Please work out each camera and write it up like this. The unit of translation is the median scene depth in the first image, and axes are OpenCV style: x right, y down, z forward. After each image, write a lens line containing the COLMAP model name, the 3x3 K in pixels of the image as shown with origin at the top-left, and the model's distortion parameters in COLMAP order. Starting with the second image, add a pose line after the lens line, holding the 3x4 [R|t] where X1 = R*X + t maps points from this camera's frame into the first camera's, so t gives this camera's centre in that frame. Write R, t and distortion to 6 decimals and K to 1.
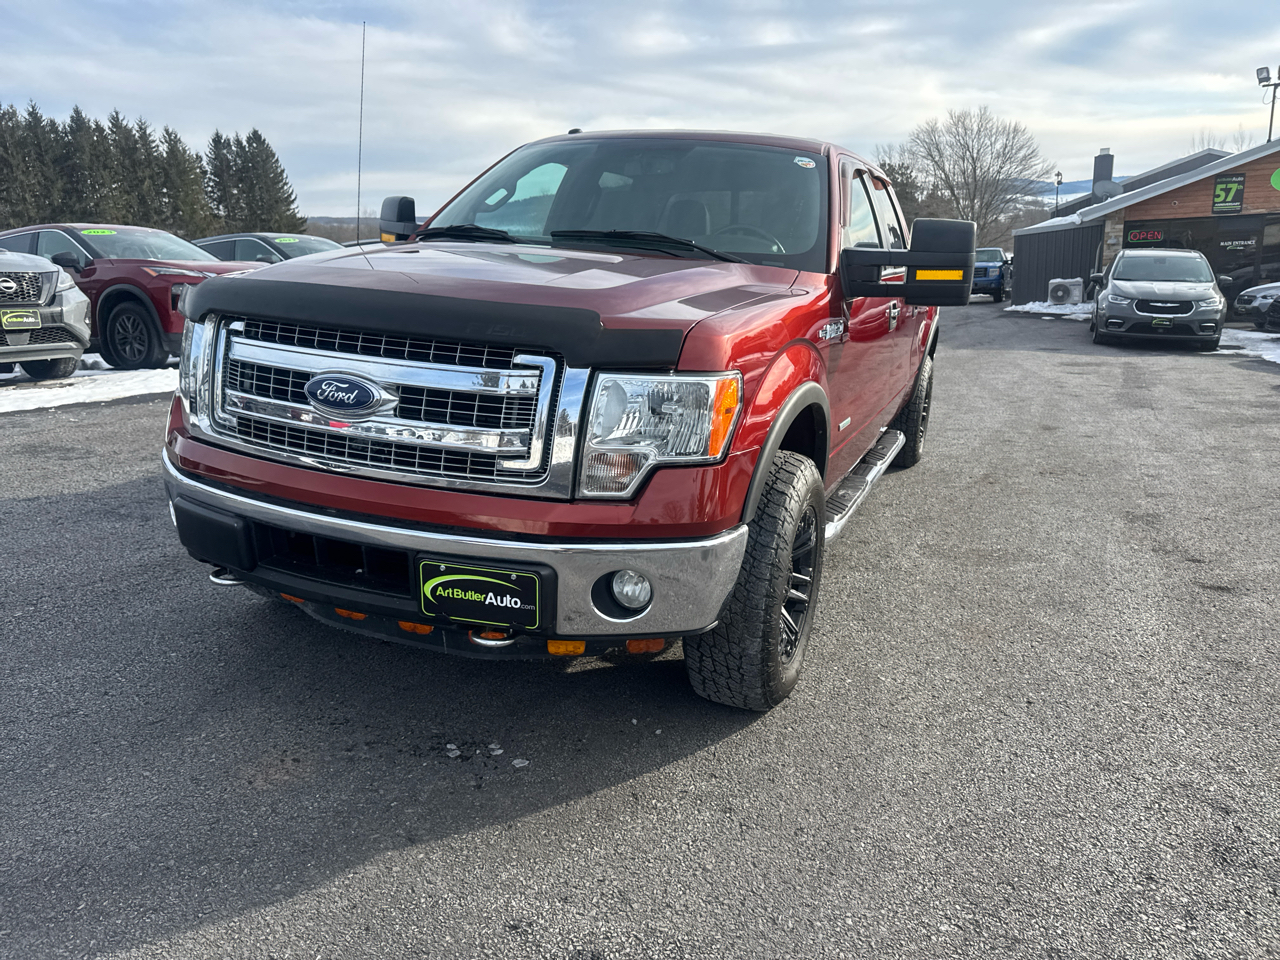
lens RADIAL K [[892.7, 0, 644.2], [0, 892.7, 460.1], [0, 0, 1]] dist [0.035085, -0.035095]
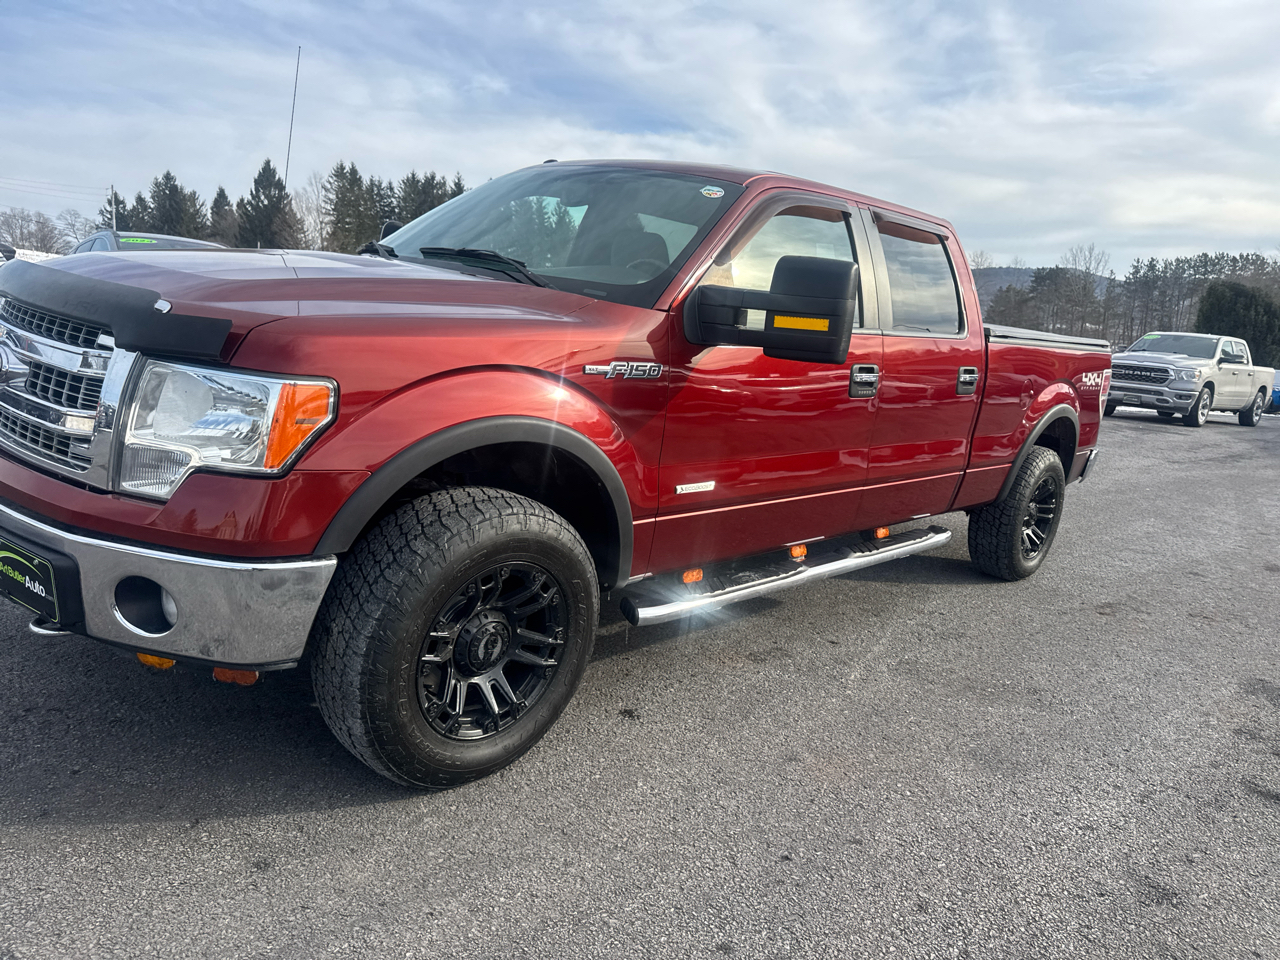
lens RADIAL K [[896.1, 0, 648.3], [0, 896.1, 480.2], [0, 0, 1]] dist [0.048781, -0.061669]
pose [[0.932179, 0.133285, -0.336567, 0.579913], [-0.153033, 0.987679, -0.032716, -0.016624], [0.328059, 0.082002, 0.941091, 0.218084]]
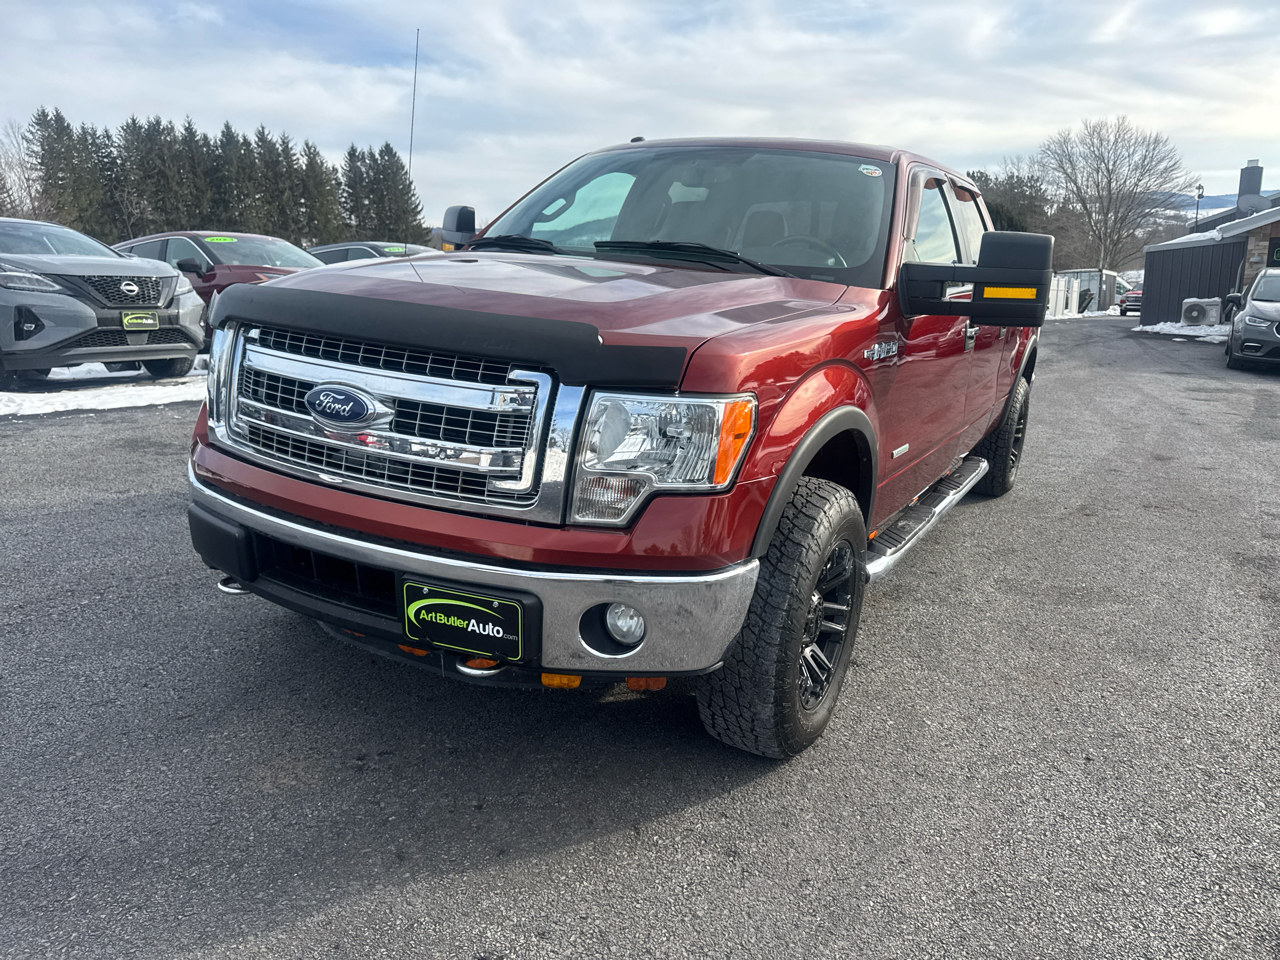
lens RADIAL K [[889.3, 0, 635.6], [0, 889.3, 492.5], [0, 0, 1]] dist [0.008880, -0.004894]
pose [[0.992309, 0.042311, -0.116334, 0.080100], [-0.039511, 0.998874, 0.026271, -0.013407], [0.117314, -0.021473, 0.992863, 0.051878]]
